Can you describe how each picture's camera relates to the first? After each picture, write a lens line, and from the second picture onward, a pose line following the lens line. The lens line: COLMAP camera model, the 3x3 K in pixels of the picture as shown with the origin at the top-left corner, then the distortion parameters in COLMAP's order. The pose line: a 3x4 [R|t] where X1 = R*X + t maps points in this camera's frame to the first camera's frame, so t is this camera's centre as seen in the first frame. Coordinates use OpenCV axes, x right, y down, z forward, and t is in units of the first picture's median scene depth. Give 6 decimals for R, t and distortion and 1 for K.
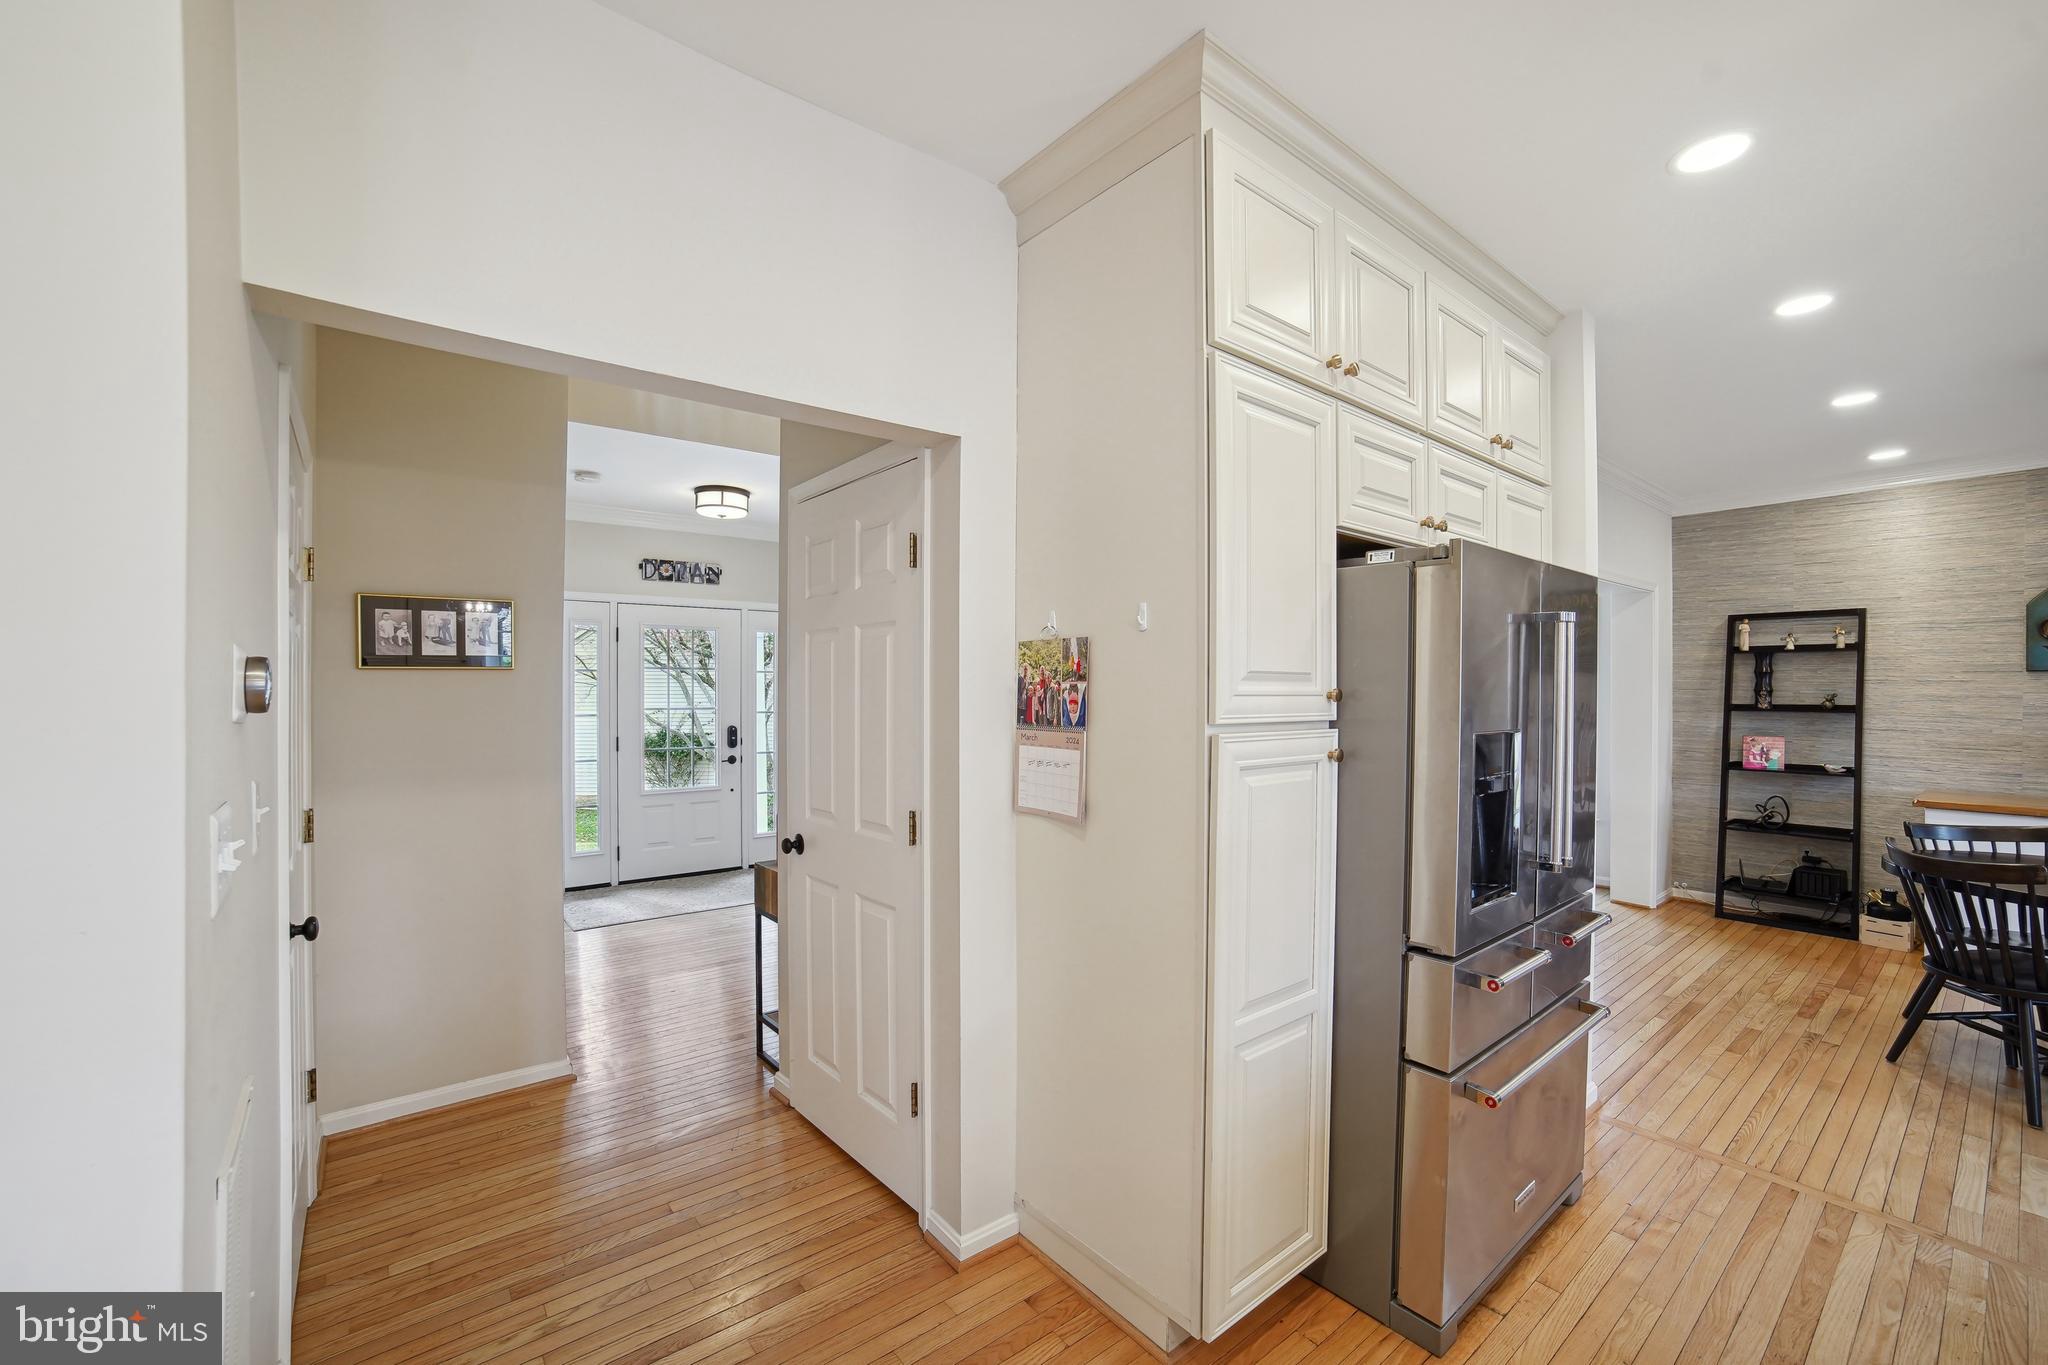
lens RADIAL K [[851.5, 0, 1028.0], [0, 851.5, 687.7], [0, 0, 1]] dist [-0.085403, 0.033036]
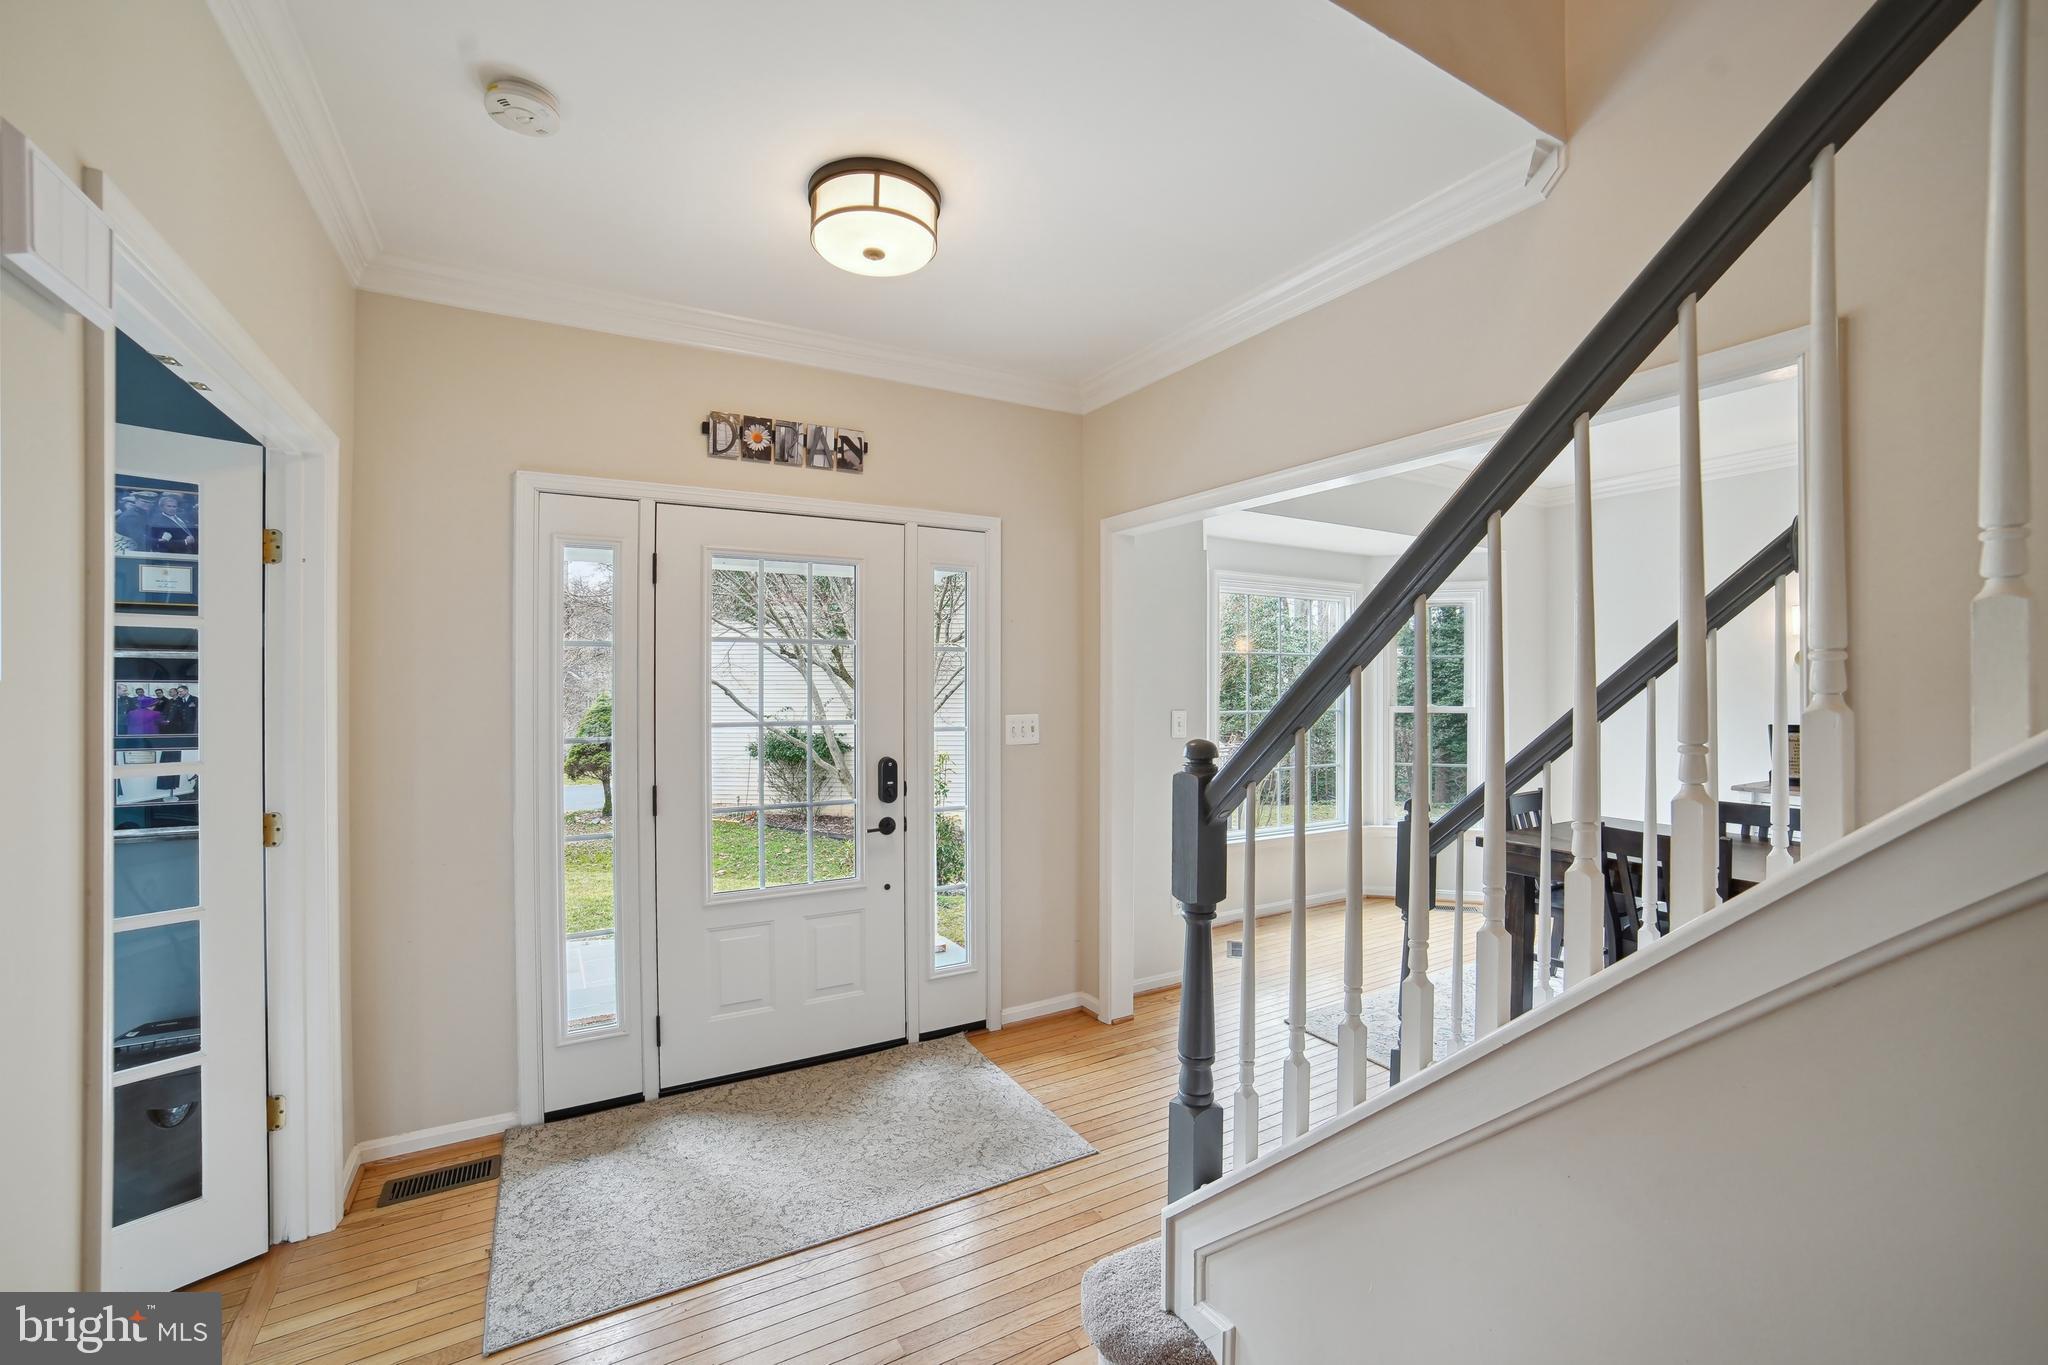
lens RADIAL K [[851.5, 0, 1028.0], [0, 851.5, 687.7], [0, 0, 1]] dist [-0.085403, 0.033036]
pose [[0.989190, 0.002600, -0.146617, -0.203332], [-0.001695, 0.999979, 0.006295, 0.000380], [0.146630, -0.005978, 0.989173, 0.536932]]
